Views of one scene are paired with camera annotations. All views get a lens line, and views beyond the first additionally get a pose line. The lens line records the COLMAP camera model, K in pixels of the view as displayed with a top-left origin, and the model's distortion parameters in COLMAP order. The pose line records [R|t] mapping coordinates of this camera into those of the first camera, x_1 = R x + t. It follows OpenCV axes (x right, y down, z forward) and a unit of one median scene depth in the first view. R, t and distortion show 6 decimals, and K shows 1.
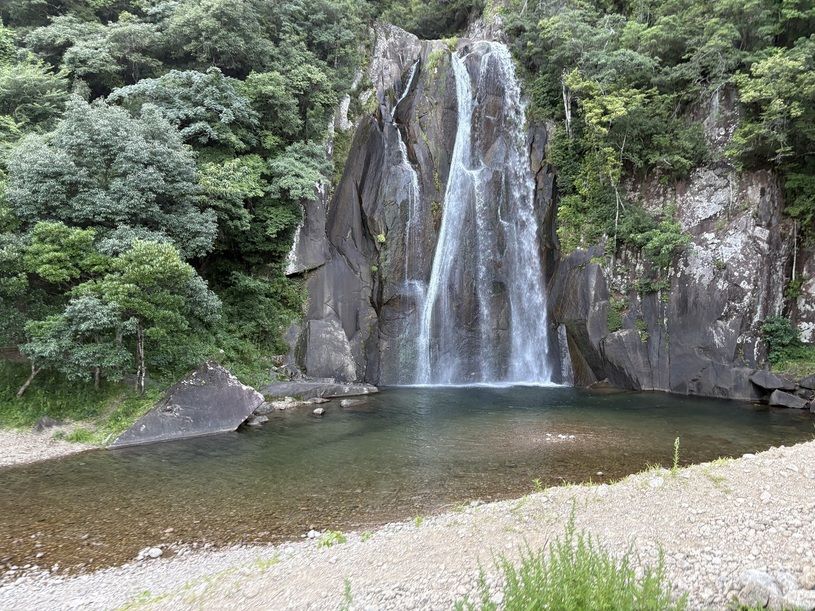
lens RADIAL K [[646.2, 0, 407.5], [0, 646.2, 305.5], [0, 0, 1]] dist [-0.003171, -0.002595]
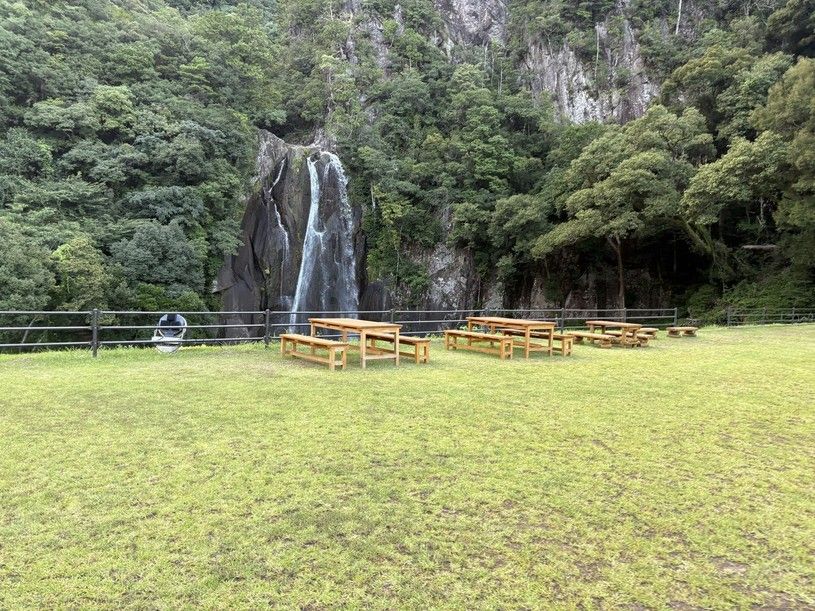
lens RADIAL K [[646.2, 0, 407.5], [0, 646.2, 305.5], [0, 0, 1]] dist [-0.003171, -0.002595]
pose [[0.956990, 0.010113, 0.289943, -0.176192], [-0.021540, 0.999111, 0.036249, -0.082013], [-0.289319, -0.040935, 0.956357, -0.743348]]
